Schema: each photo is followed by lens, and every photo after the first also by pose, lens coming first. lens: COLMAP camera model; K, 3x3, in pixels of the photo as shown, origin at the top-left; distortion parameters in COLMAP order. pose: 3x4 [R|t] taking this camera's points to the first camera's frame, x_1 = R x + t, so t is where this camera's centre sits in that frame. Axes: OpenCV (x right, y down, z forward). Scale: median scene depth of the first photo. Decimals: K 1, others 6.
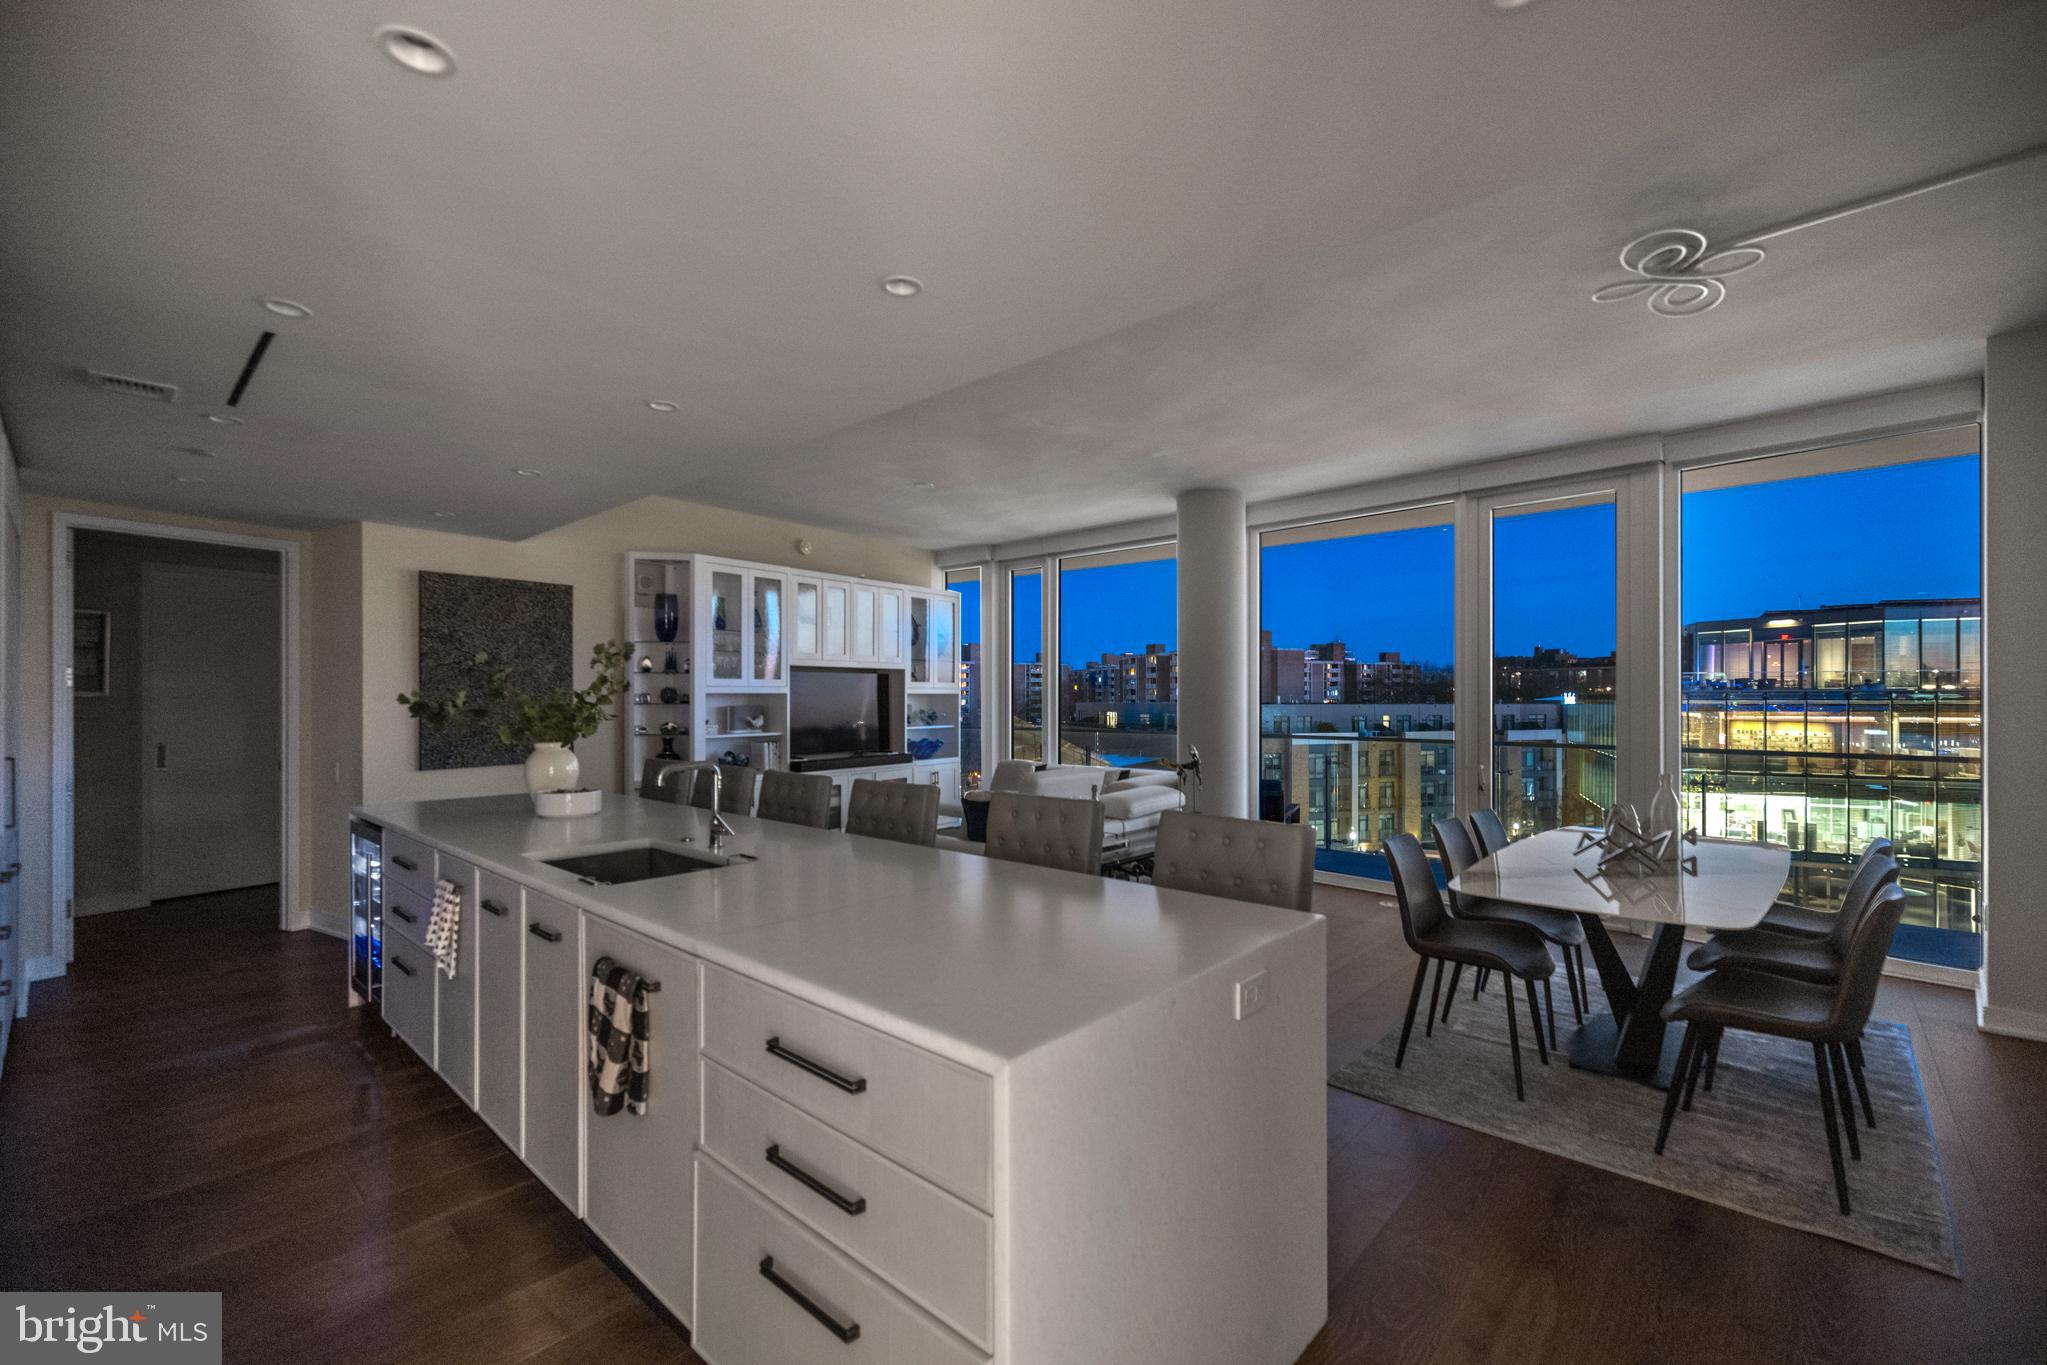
lens RADIAL K [[865.3, 0, 1025.4], [0, 865.3, 693.3], [0, 0, 1]] dist [0.002424, 0.000294]
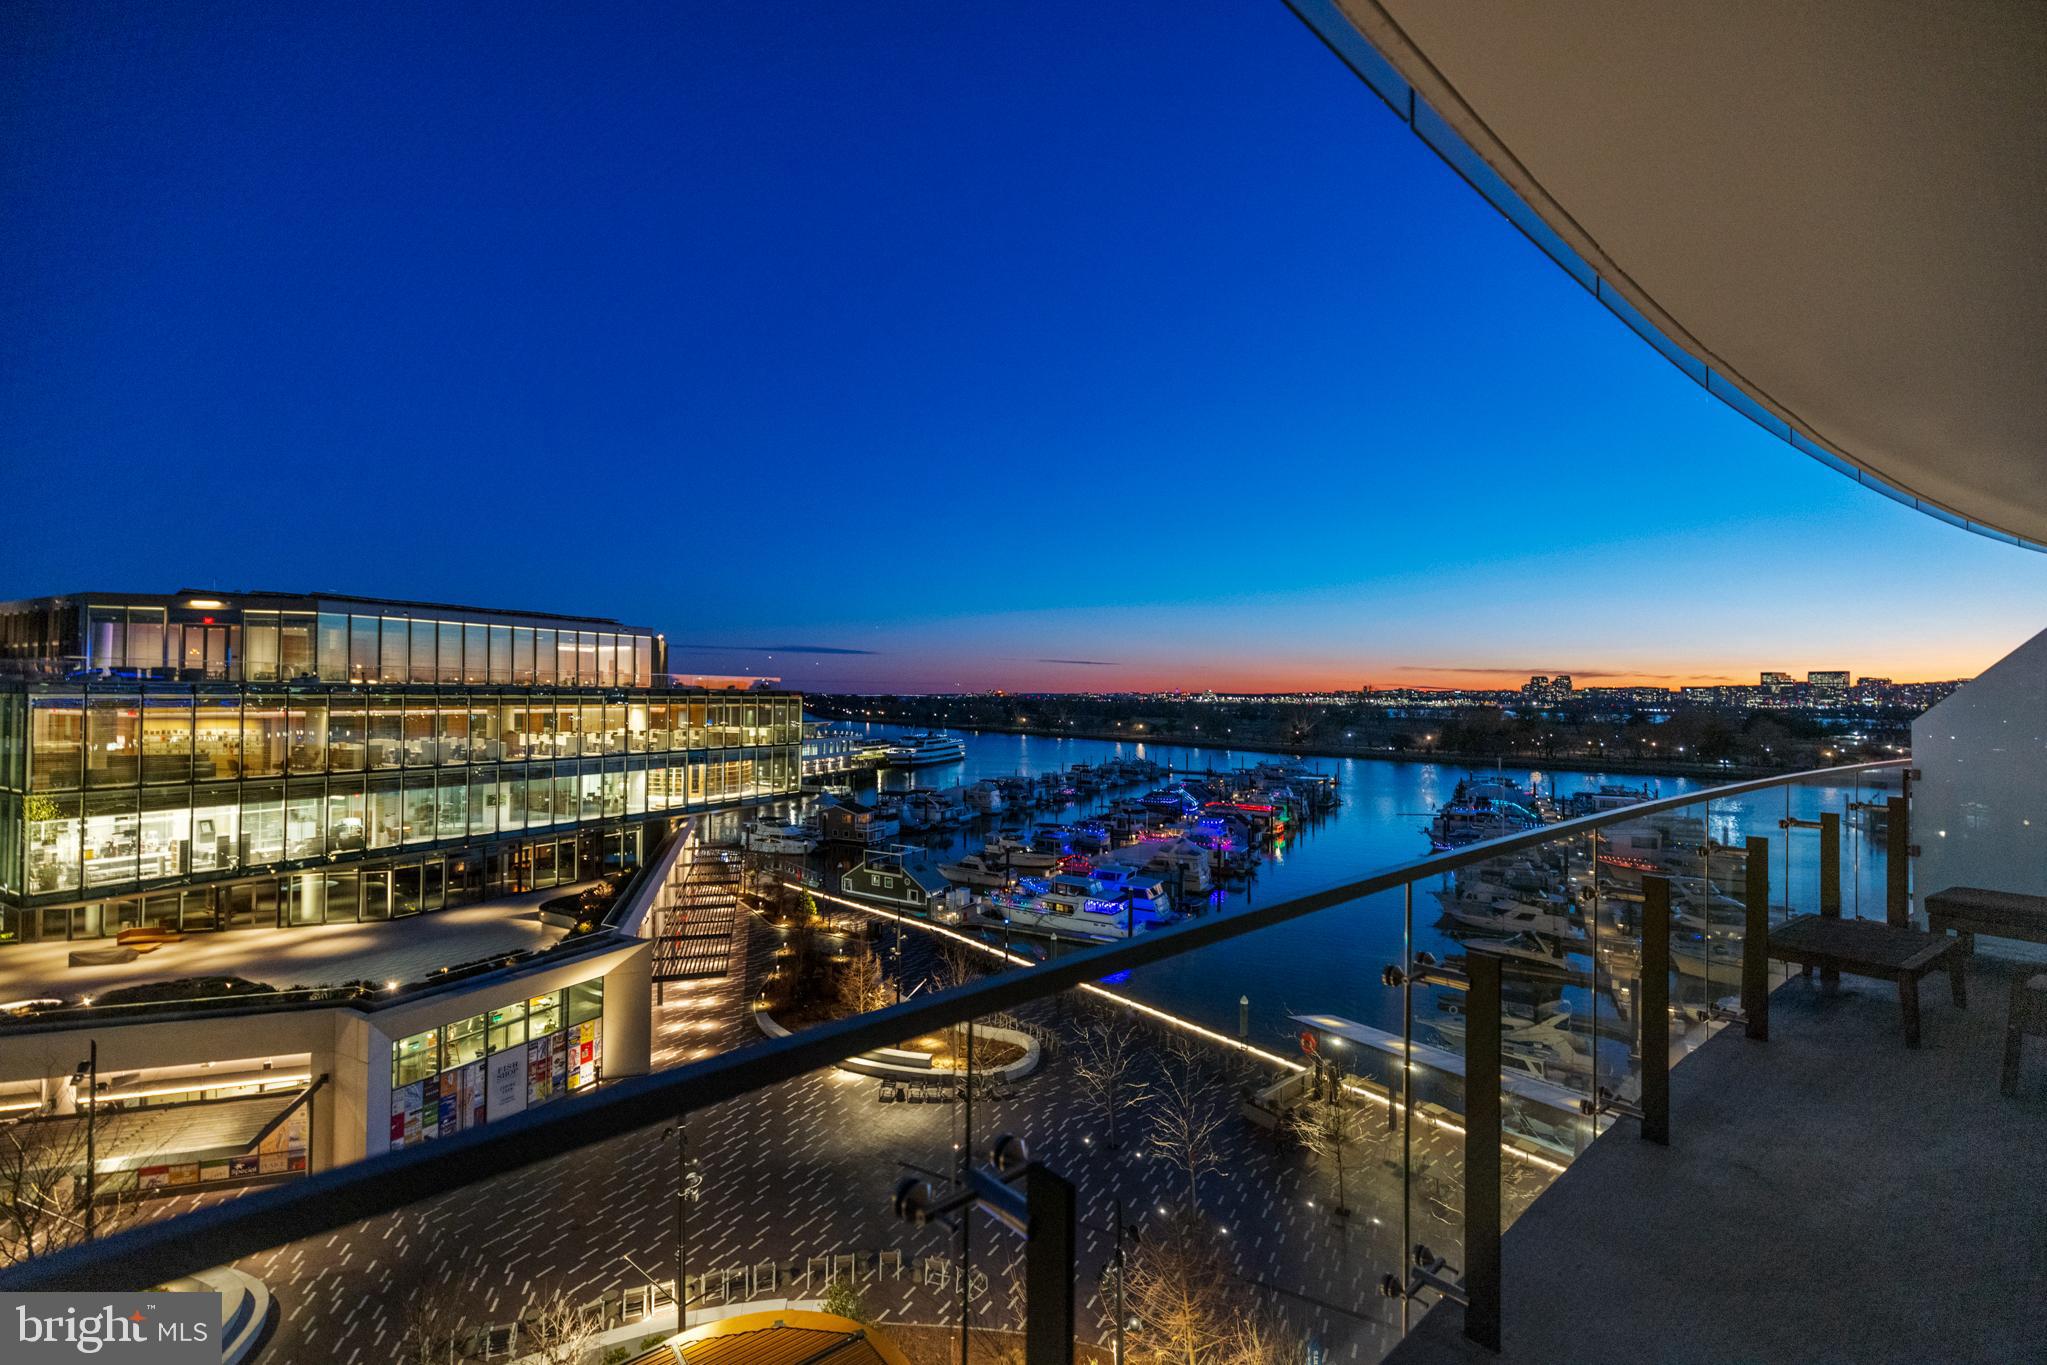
lens RADIAL K [[860.3, 0, 1027.8], [0, 860.3, 684.7], [0, 0, 1]] dist [0.002884, -0.000090]
pose [[0.046405, 0.012578, 0.998844, 0.065366], [-0.011519, 0.999861, -0.012056, -0.000224], [-0.998856, -0.010946, 0.046543, 0.166943]]
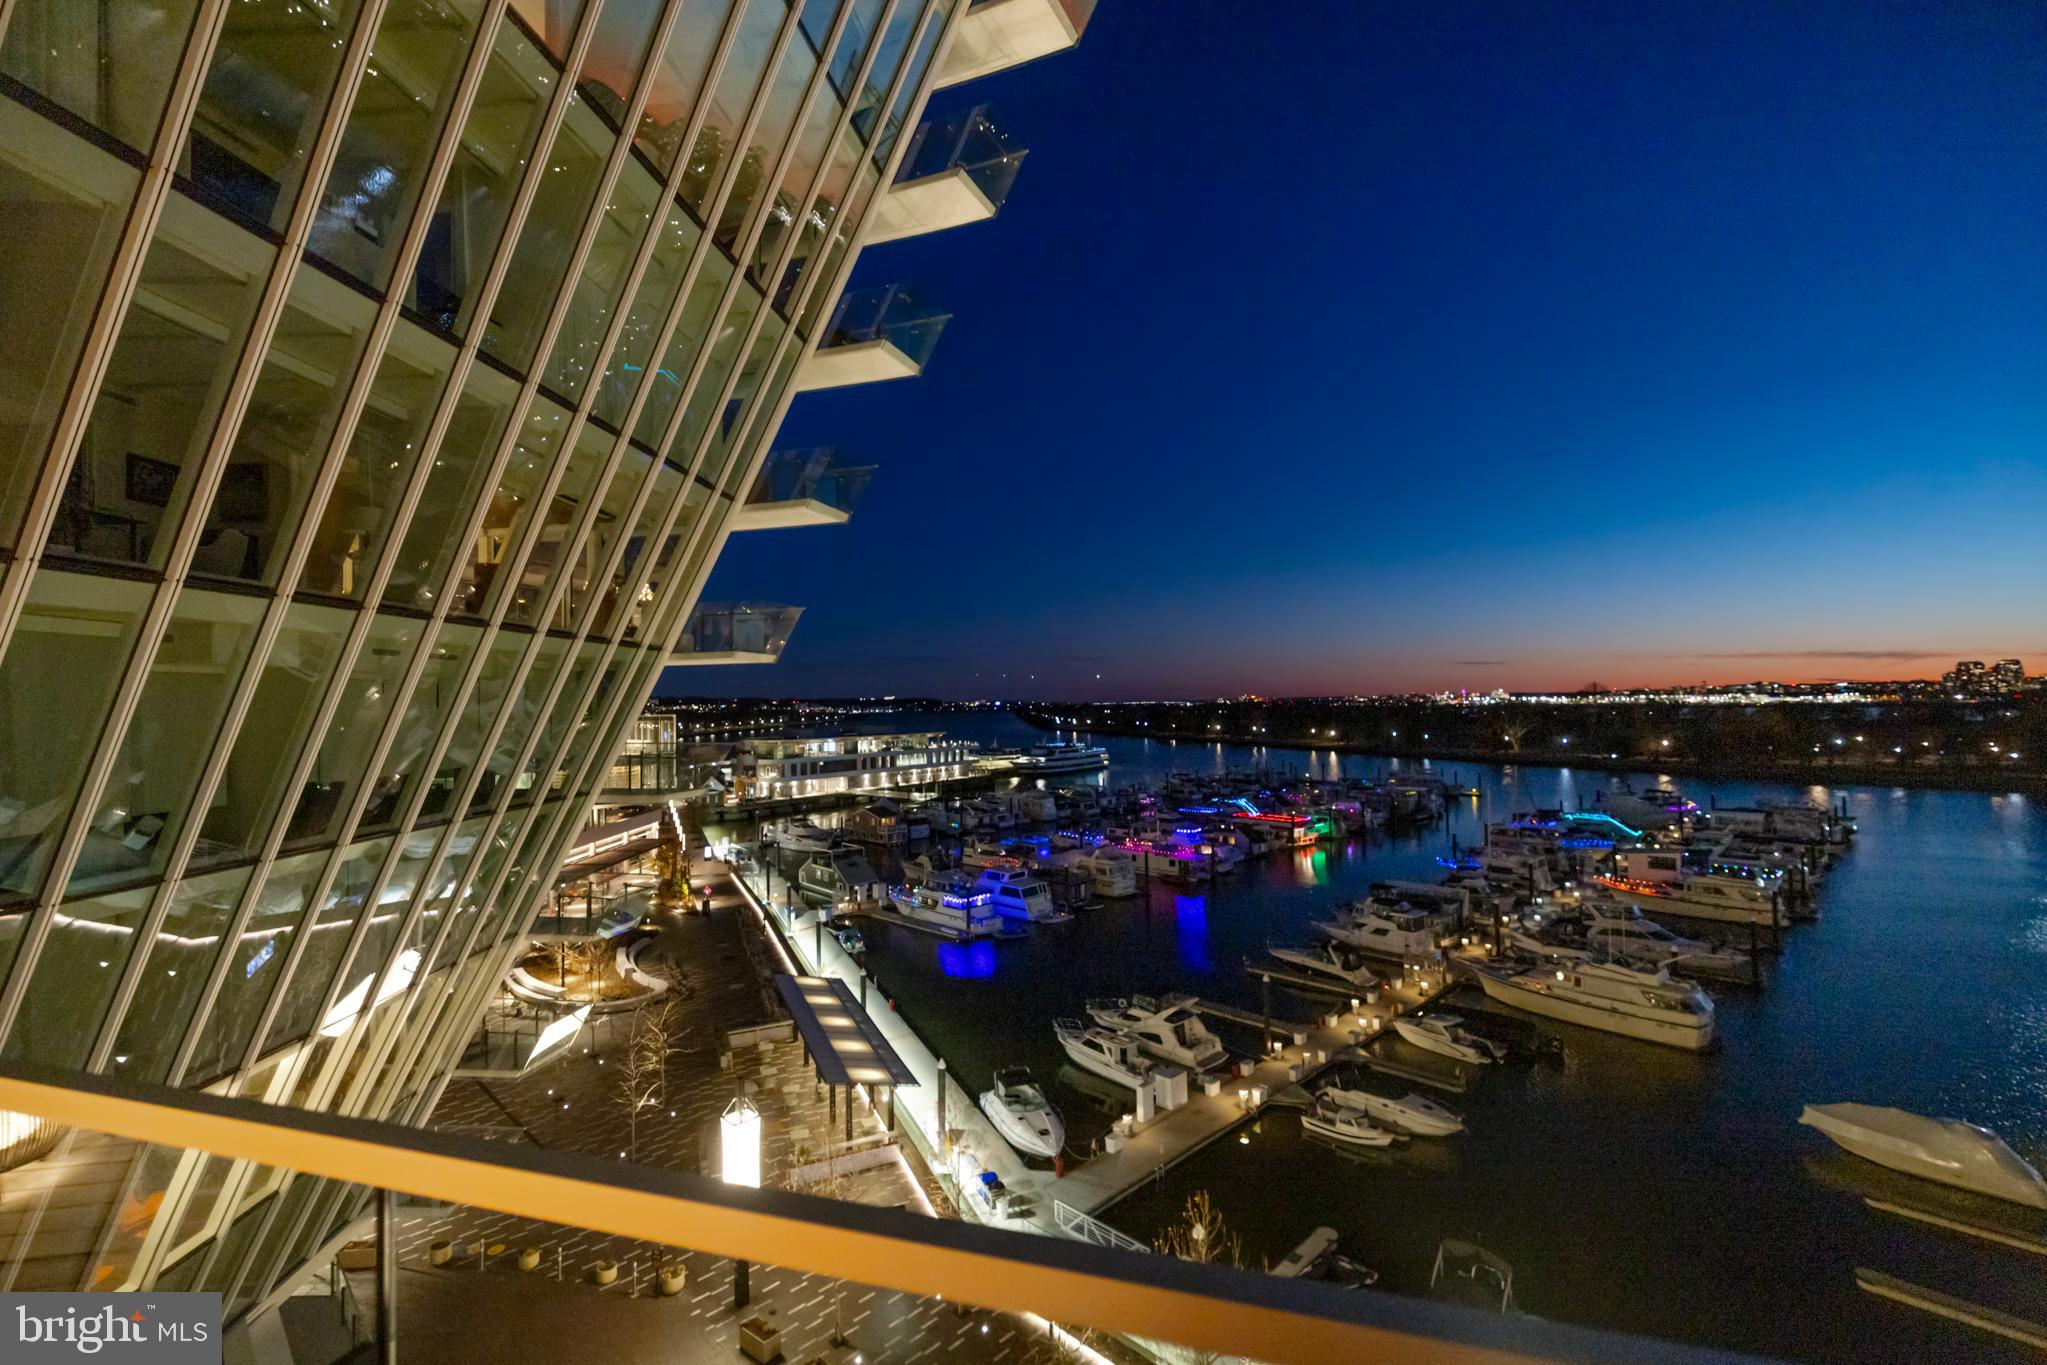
lens RADIAL K [[897.1, 0, 1035.6], [0, 897.1, 669.3], [0, 0, 1]] dist [0.003195, 0.000089]
pose [[0.323183, 0.030951, 0.945830, -0.010877], [0.009417, 0.999310, -0.035918, -0.013223], [-0.946290, 0.020515, 0.322668, -0.747946]]
